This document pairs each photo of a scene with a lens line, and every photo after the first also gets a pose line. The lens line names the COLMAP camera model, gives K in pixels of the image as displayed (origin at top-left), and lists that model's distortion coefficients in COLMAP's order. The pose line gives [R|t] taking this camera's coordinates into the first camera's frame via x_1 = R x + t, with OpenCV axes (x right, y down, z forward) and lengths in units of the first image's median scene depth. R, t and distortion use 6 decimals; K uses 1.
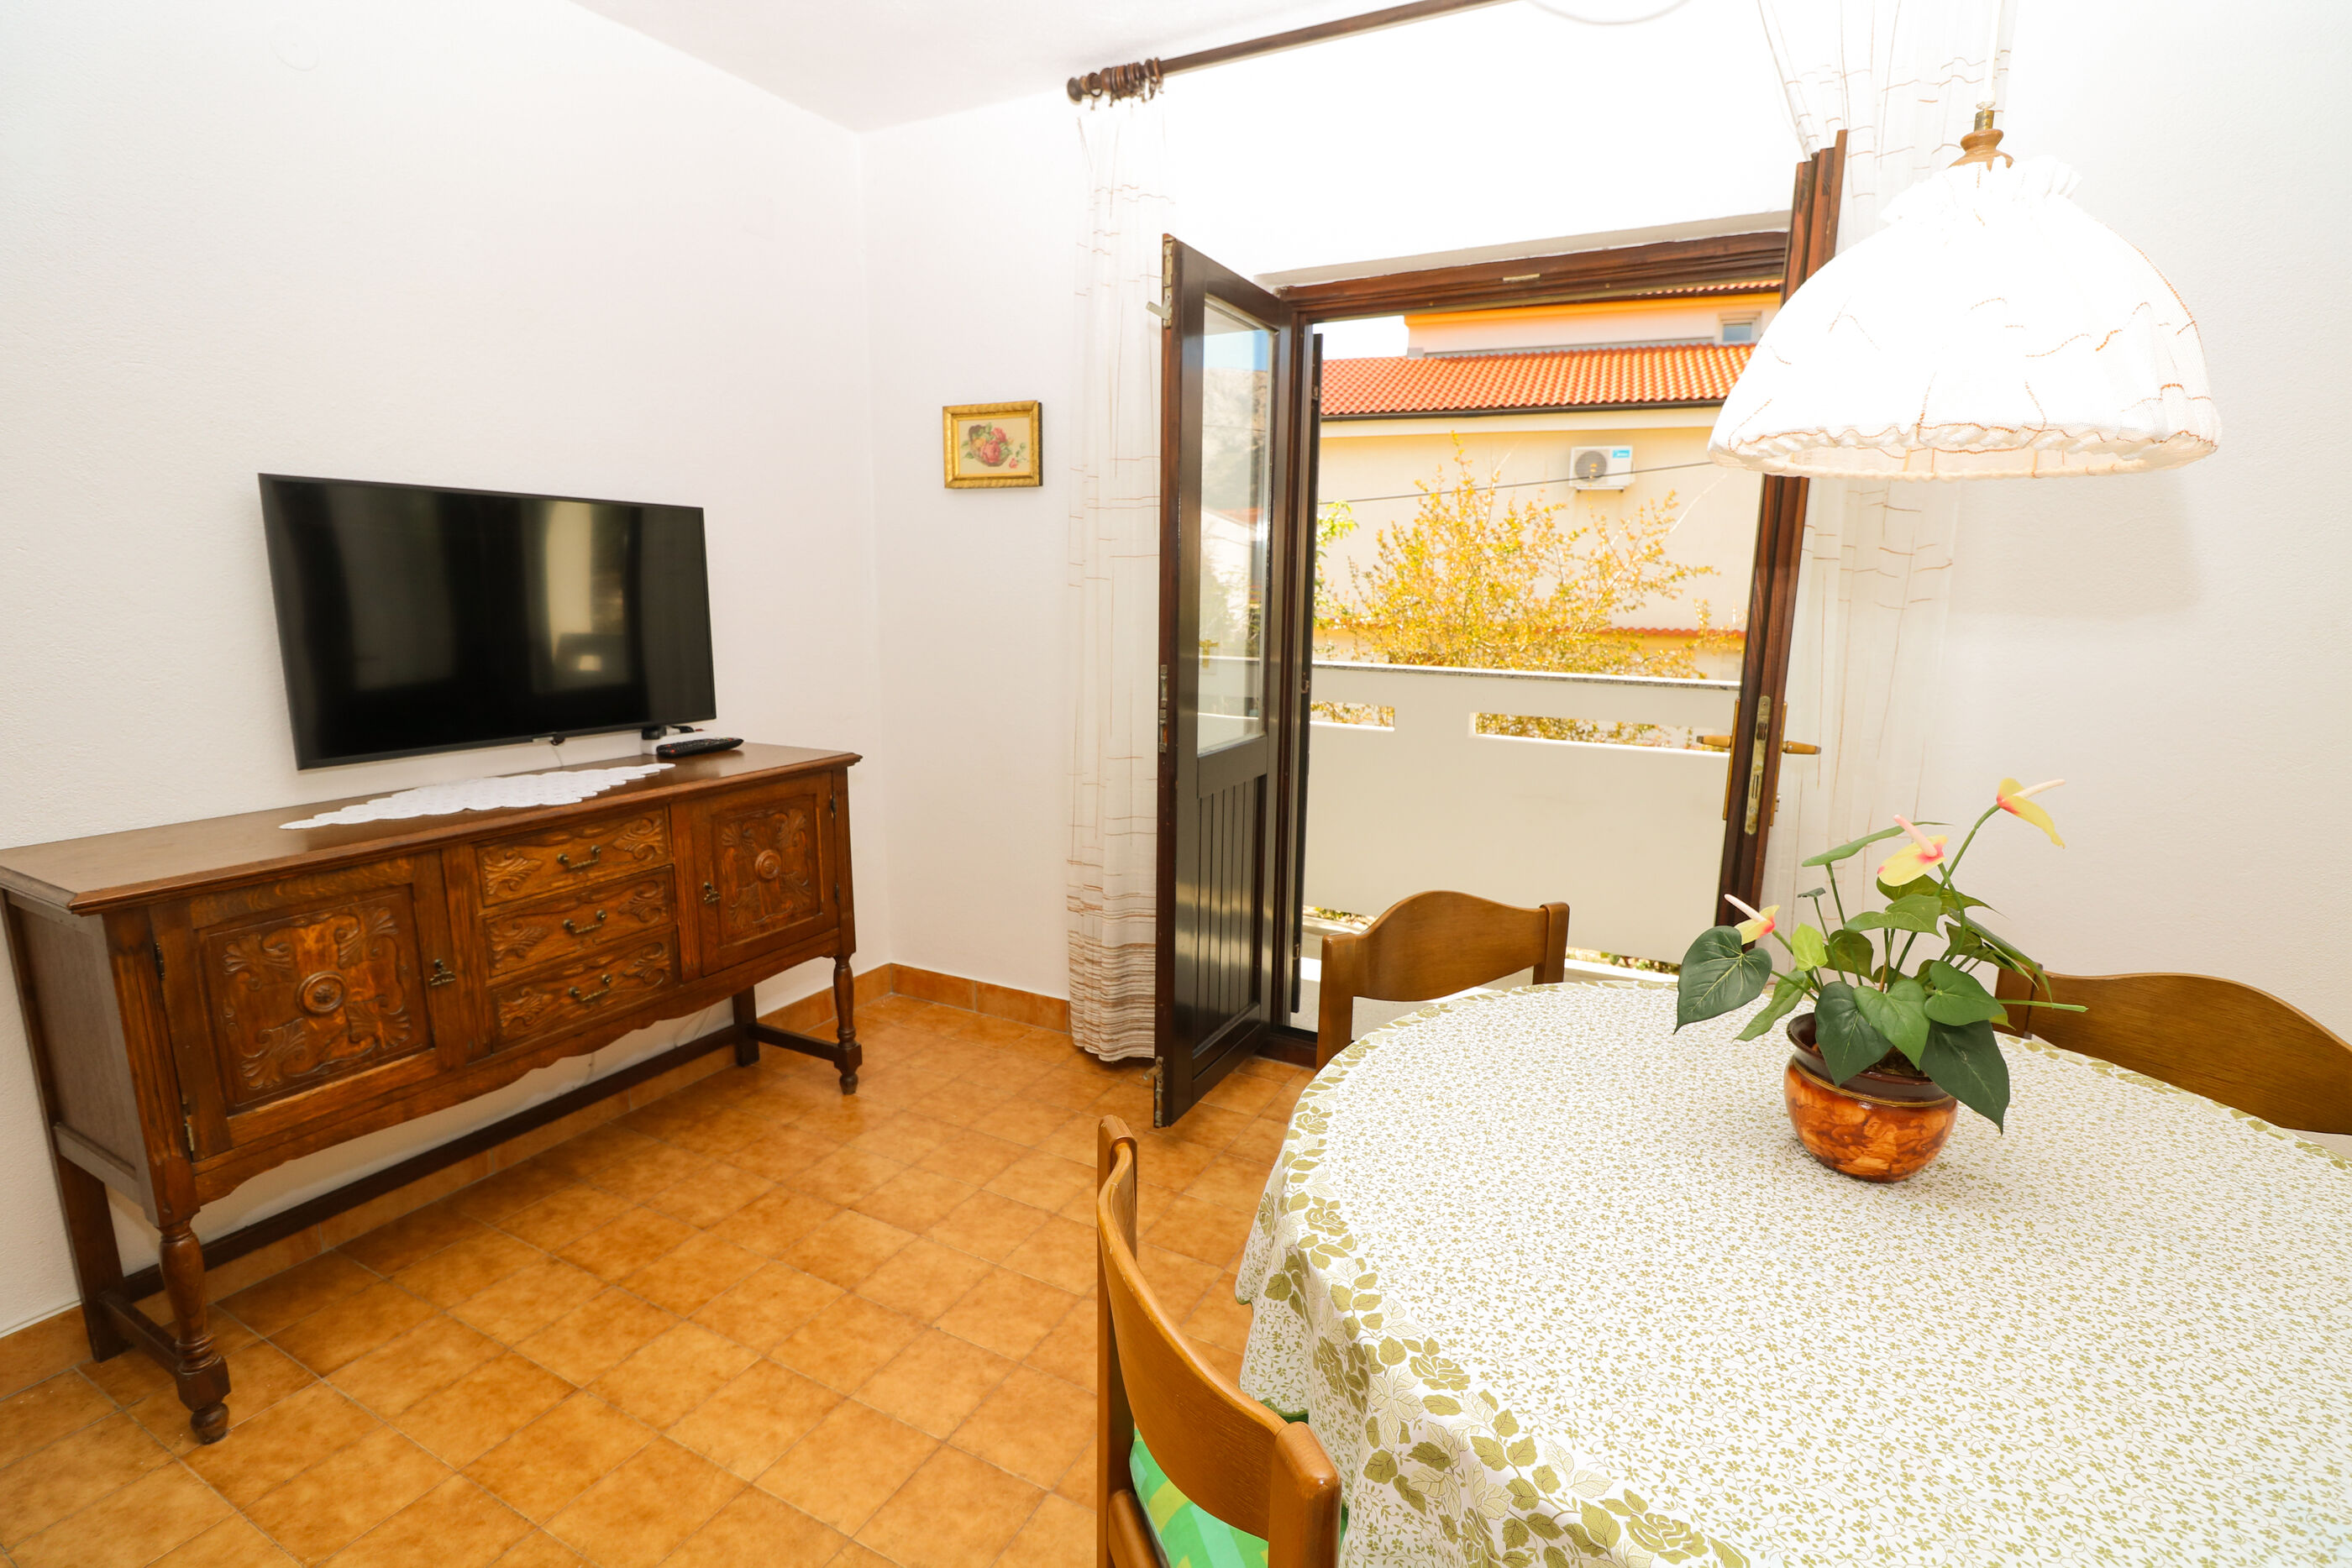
lens RADIAL K [[1086.1, 0, 1176.0], [0, 1086.1, 784.0], [0, 0, 1]] dist [0.000928, -0.009494]
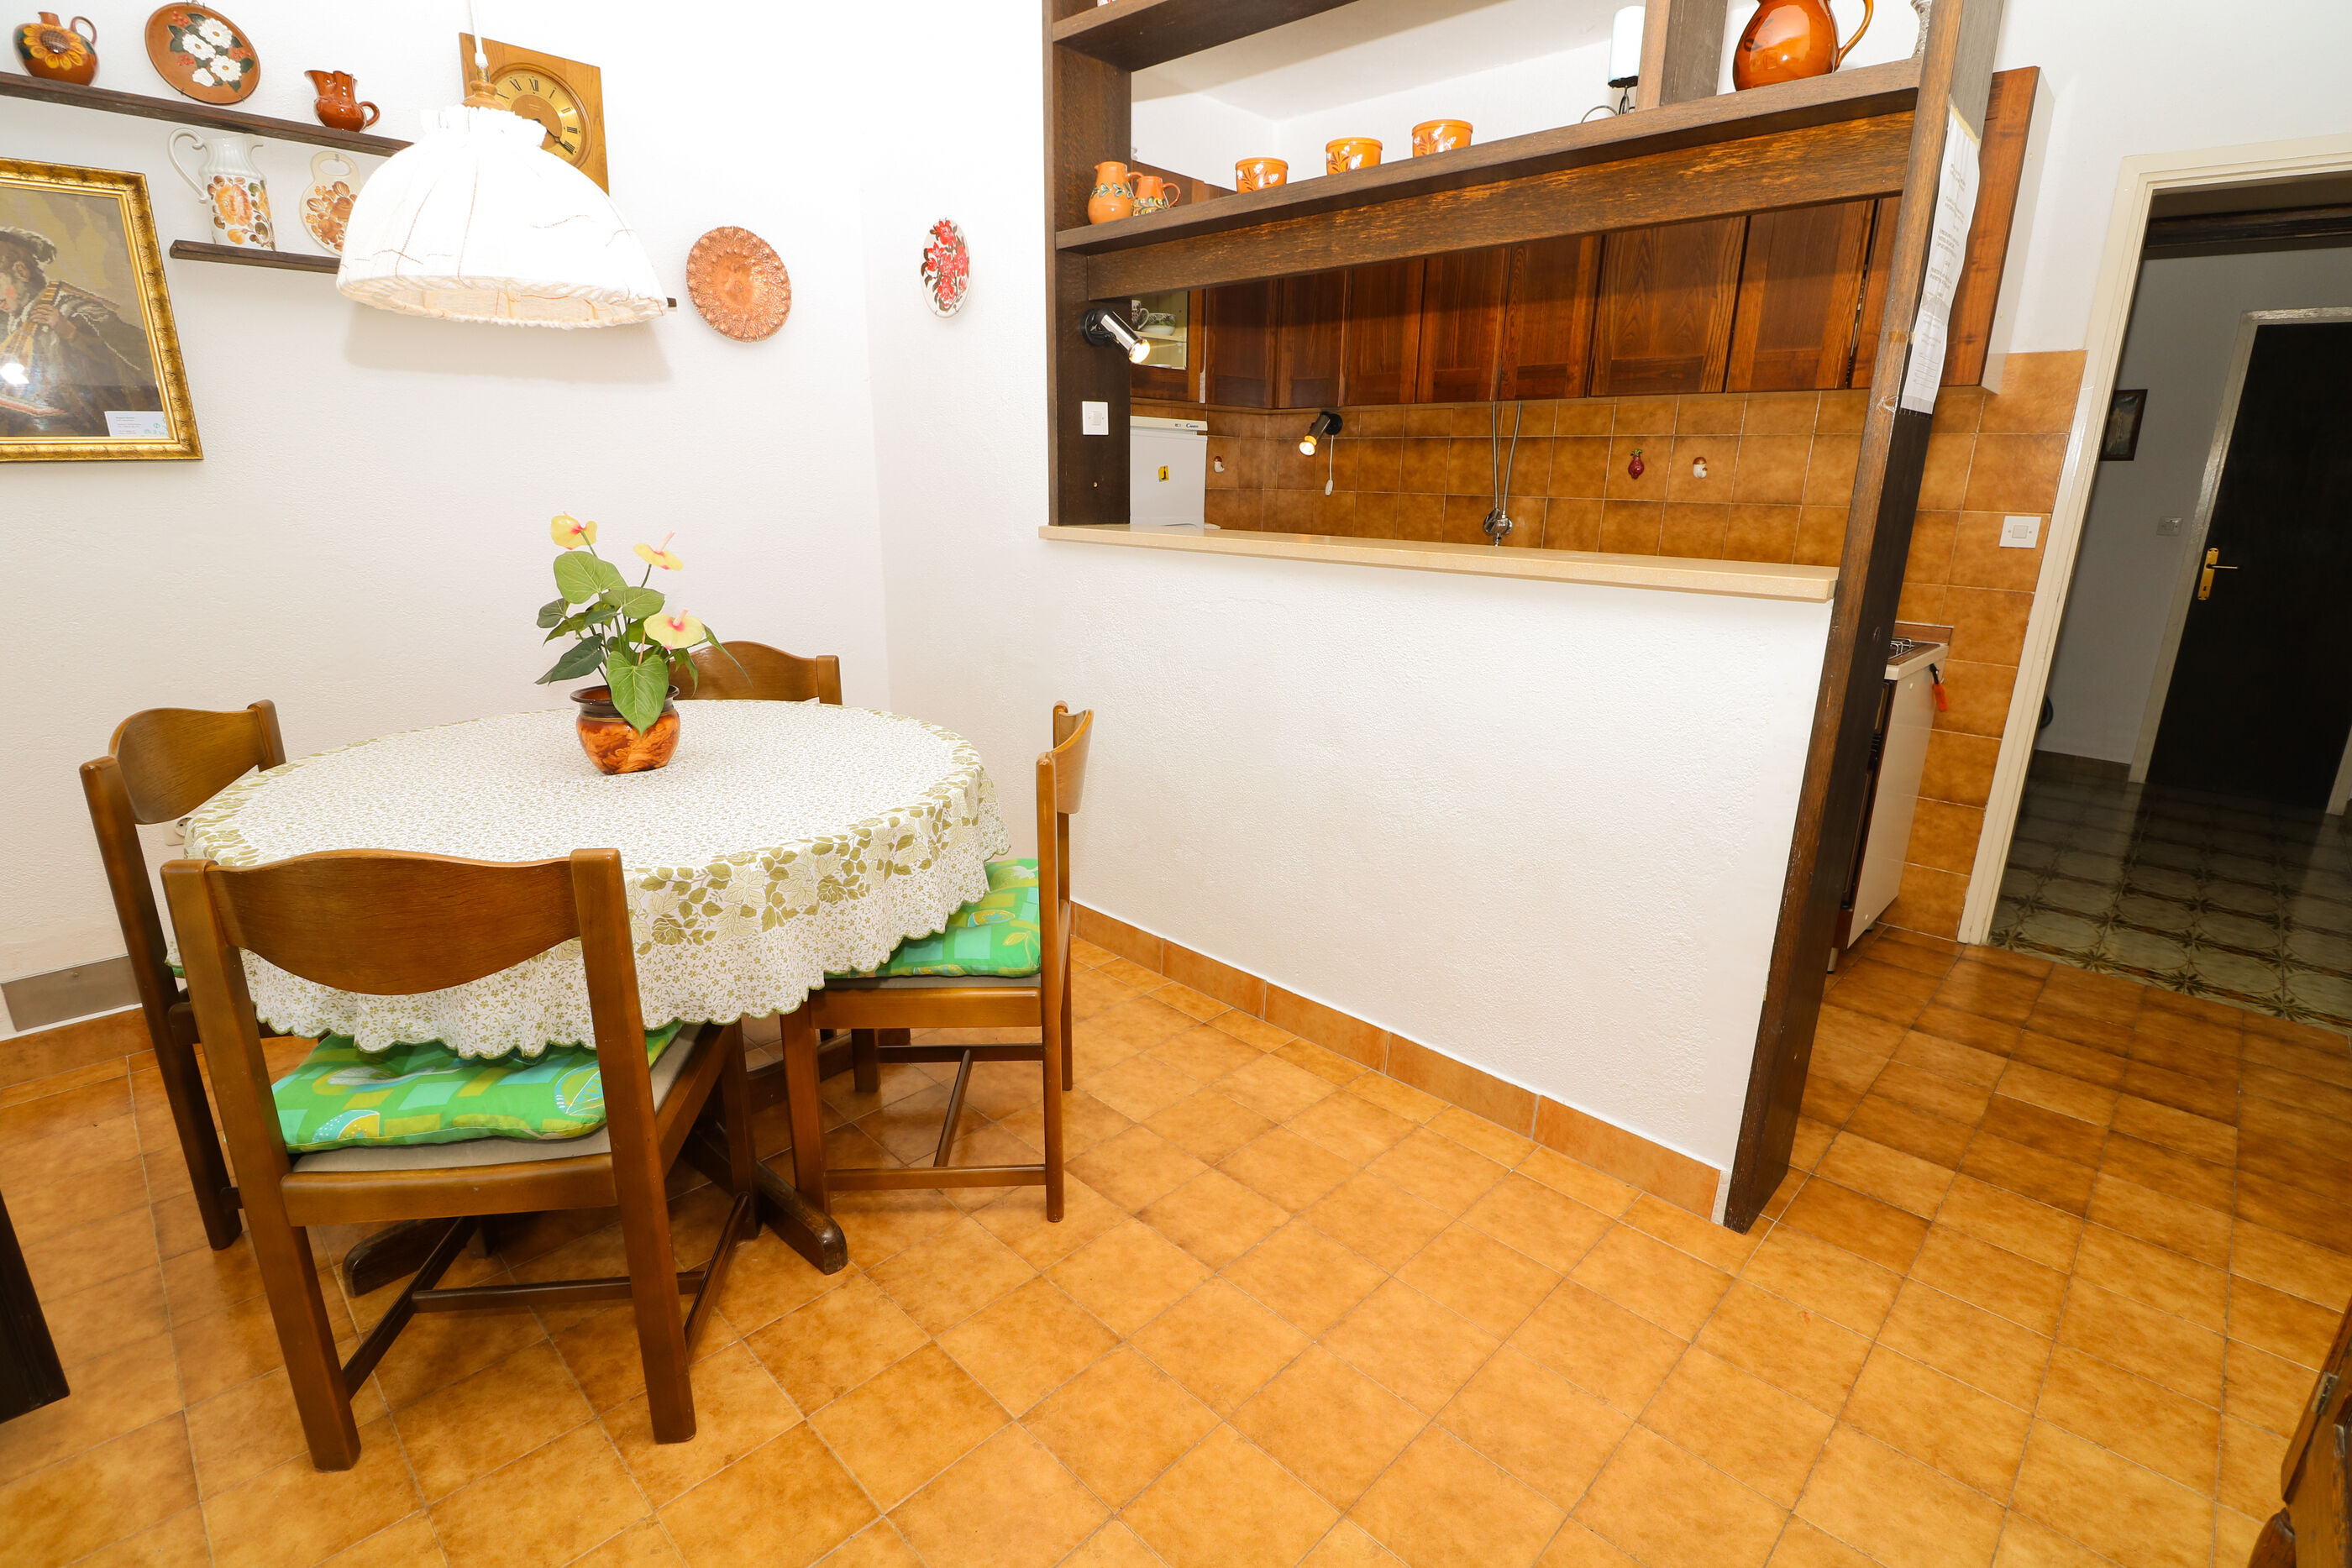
lens RADIAL K [[1086.1, 0, 1176.0], [0, 1086.1, 784.0], [0, 0, 1]] dist [0.000928, -0.009494]
pose [[-0.955690, -0.104834, 0.275076, -0.425480], [0.030155, 0.894659, 0.445731, -0.218743], [-0.292827, 0.434276, -0.851855, 1.456209]]
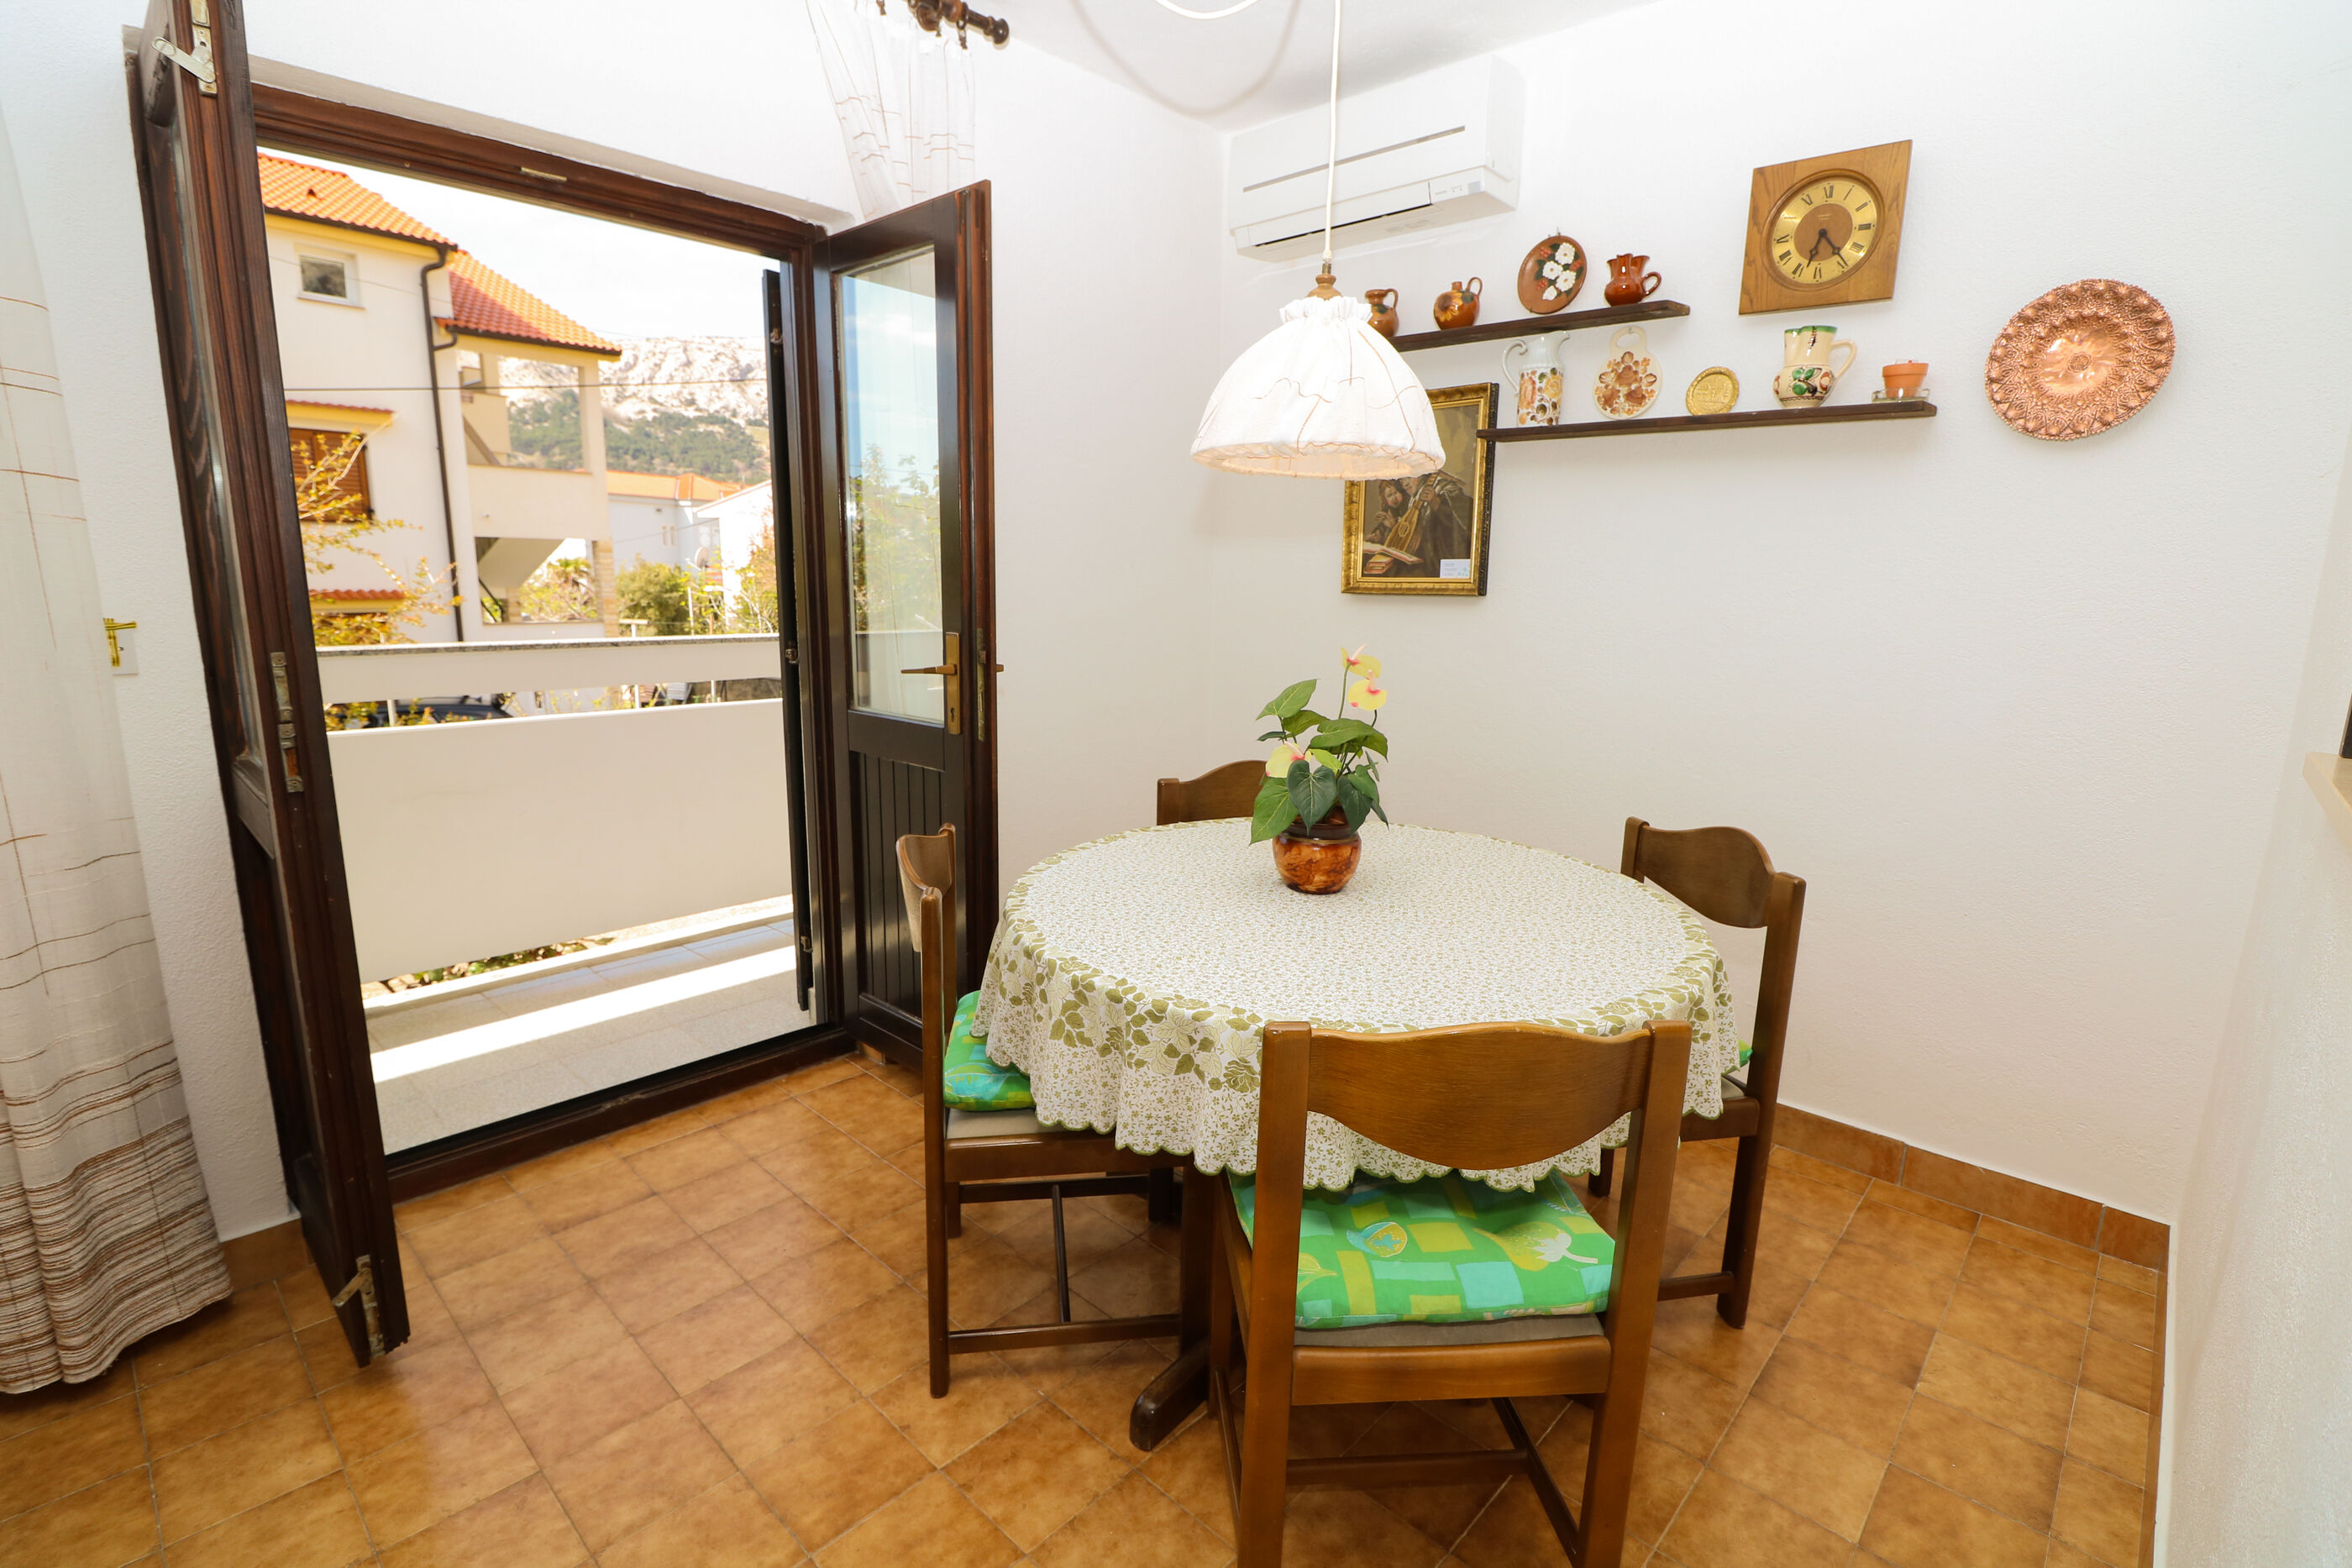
lens RADIAL K [[1086.1, 0, 1176.0], [0, 1086.1, 784.0], [0, 0, 1]] dist [0.000928, -0.009494]
pose [[0.260630, -0.191398, 0.946276, -0.673508], [0.160470, 0.975105, 0.153031, -0.066315], [-0.952009, 0.111965, 0.284855, 0.486989]]
